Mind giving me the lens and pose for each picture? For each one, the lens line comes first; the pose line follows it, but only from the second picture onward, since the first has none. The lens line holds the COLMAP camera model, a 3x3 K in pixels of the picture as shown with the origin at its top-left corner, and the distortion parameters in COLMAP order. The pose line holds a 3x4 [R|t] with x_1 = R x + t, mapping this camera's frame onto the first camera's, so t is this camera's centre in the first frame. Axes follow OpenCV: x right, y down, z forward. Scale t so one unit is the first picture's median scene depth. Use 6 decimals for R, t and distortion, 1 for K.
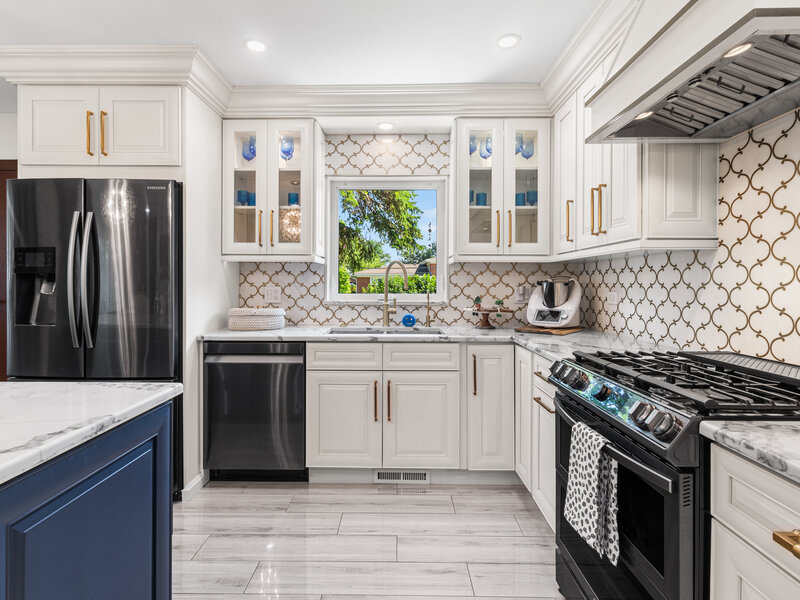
lens RADIAL K [[425.7, 0, 398.6], [0, 425.7, 288.9], [0, 0, 1]] dist [0.001639, 0.000556]
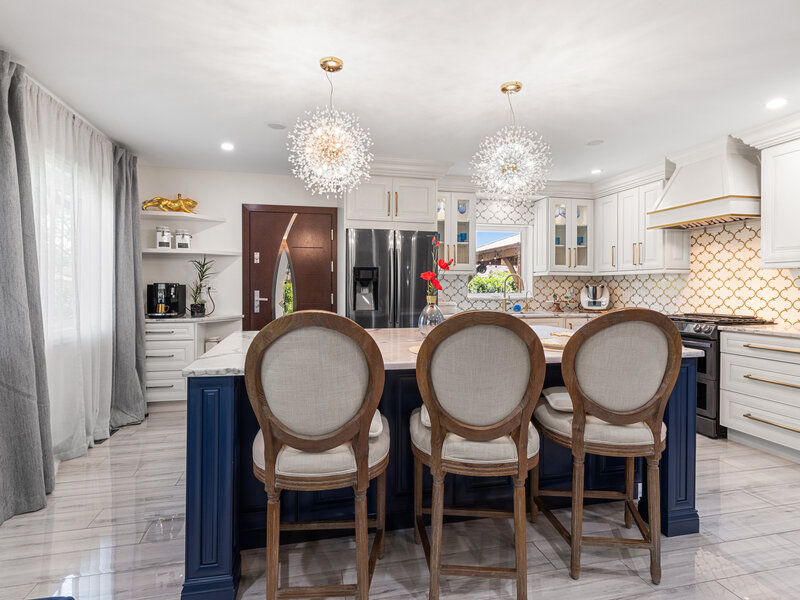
lens RADIAL K [[420.7, 0, 396.1], [0, 420.7, 290.9], [0, 0, 1]] dist [-0.001098, 0.000399]
pose [[0.972364, -0.003040, 0.233452, -1.051072], [0.003084, 0.999995, 0.000176, 0.002048], [-0.233451, 0.000549, 0.972368, -0.691338]]
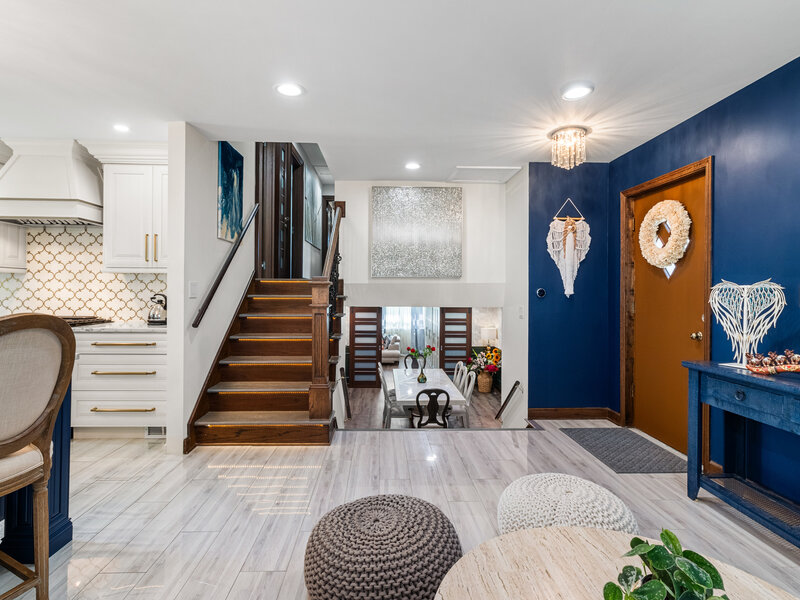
lens RADIAL K [[420.7, 0, 396.1], [0, 420.7, 290.9], [0, 0, 1]] dist [-0.001098, 0.000399]
pose [[-0.042294, -0.000438, 0.999105, -1.115086], [-0.000376, 1.000000, 0.000423, -0.001051], [-0.999105, -0.000358, -0.042295, -0.618066]]
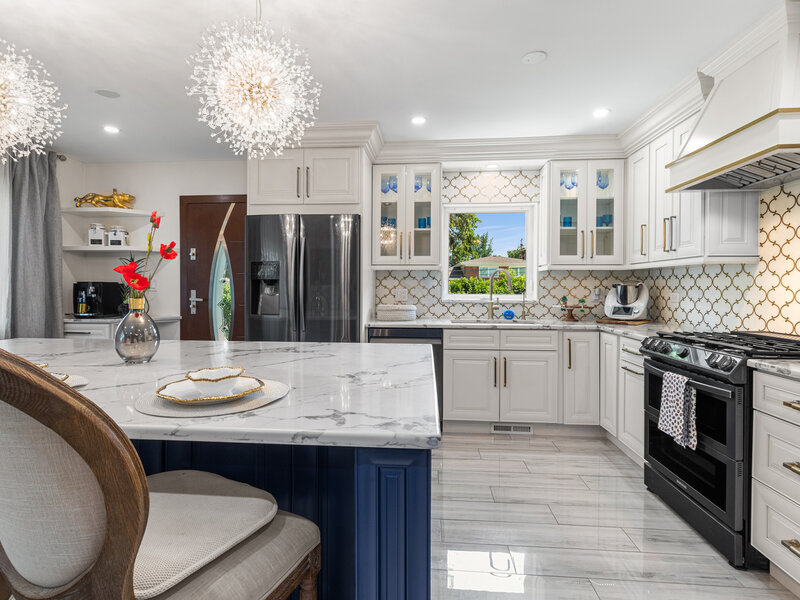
lens RADIAL K [[421.7, 0, 396.9], [0, 421.7, 293.3], [0, 0, 1]] dist [0.001454, 0.000114]
pose [[0.997568, 0.001080, -0.069698, -0.276837], [-0.000704, 0.999985, 0.005407, 0.002646], [0.069703, -0.005345, 0.997554, -0.378305]]
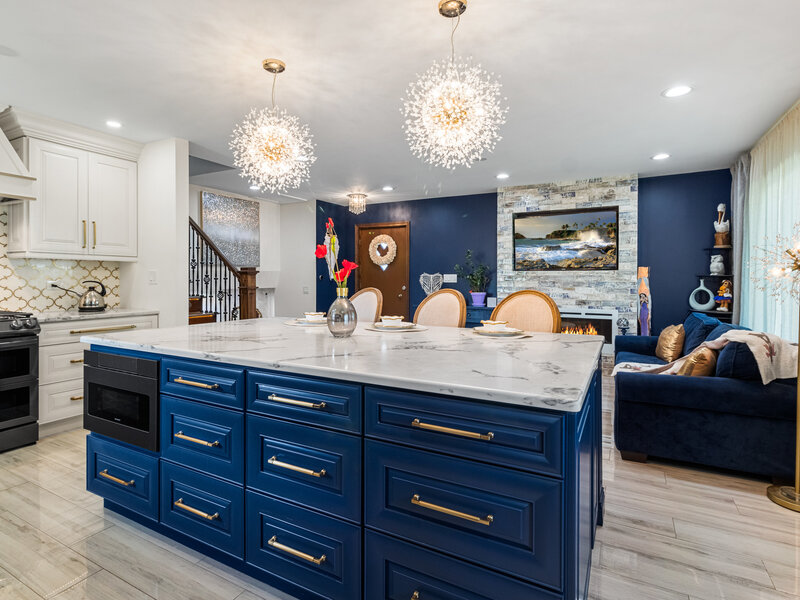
lens RADIAL K [[420.8, 0, 396.0], [0, 420.8, 281.9], [0, 0, 1]] dist [0.002272, 0.000774]
pose [[-0.882481, -0.008709, 0.470267, -1.247138], [-0.001308, 0.999870, 0.016062, -0.010706], [-0.470346, 0.013560, -0.882378, 0.979451]]
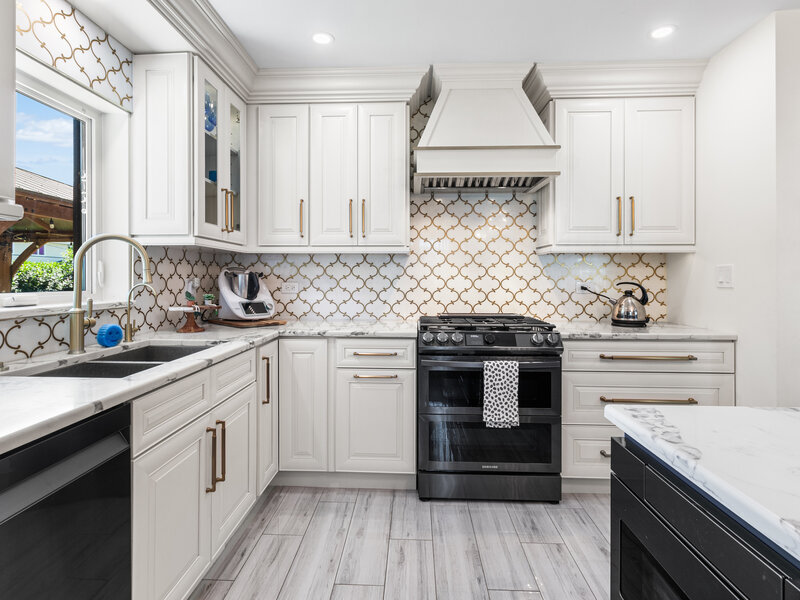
lens RADIAL K [[430.3, 0, 393.3], [0, 430.3, 276.2], [0, 0, 1]] dist [0.001490, 0.000586]
pose [[0.045686, 0.001410, 0.998955, -0.681704], [0.006877, 0.999975, -0.001726, -0.006131], [-0.998932, 0.006949, 0.045675, 0.700429]]
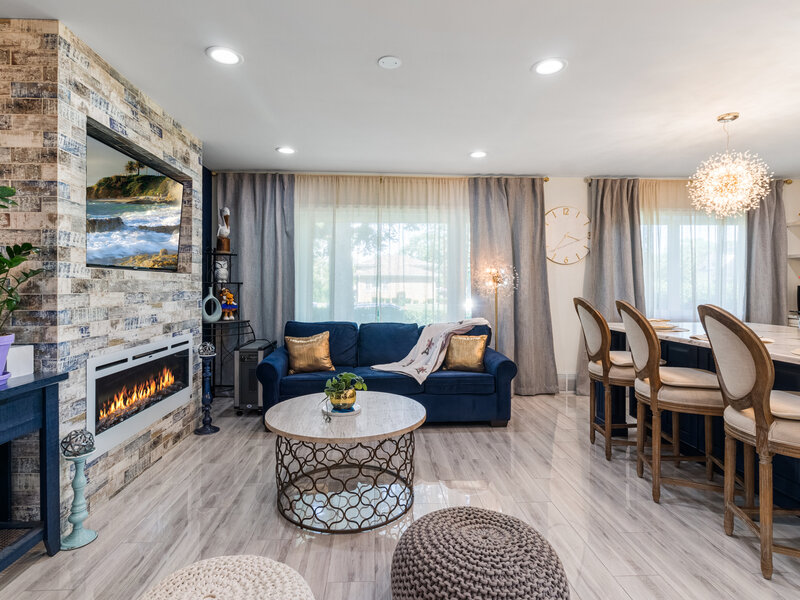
lens RADIAL K [[420.8, 0, 396.0], [0, 420.8, 281.9], [0, 0, 1]] dist [0.002272, 0.000774]
pose [[0.050094, -0.014048, -0.998646, 0.200111], [-0.010522, 0.999838, -0.014593, 0.003811], [0.998689, 0.011239, 0.049938, -0.771059]]
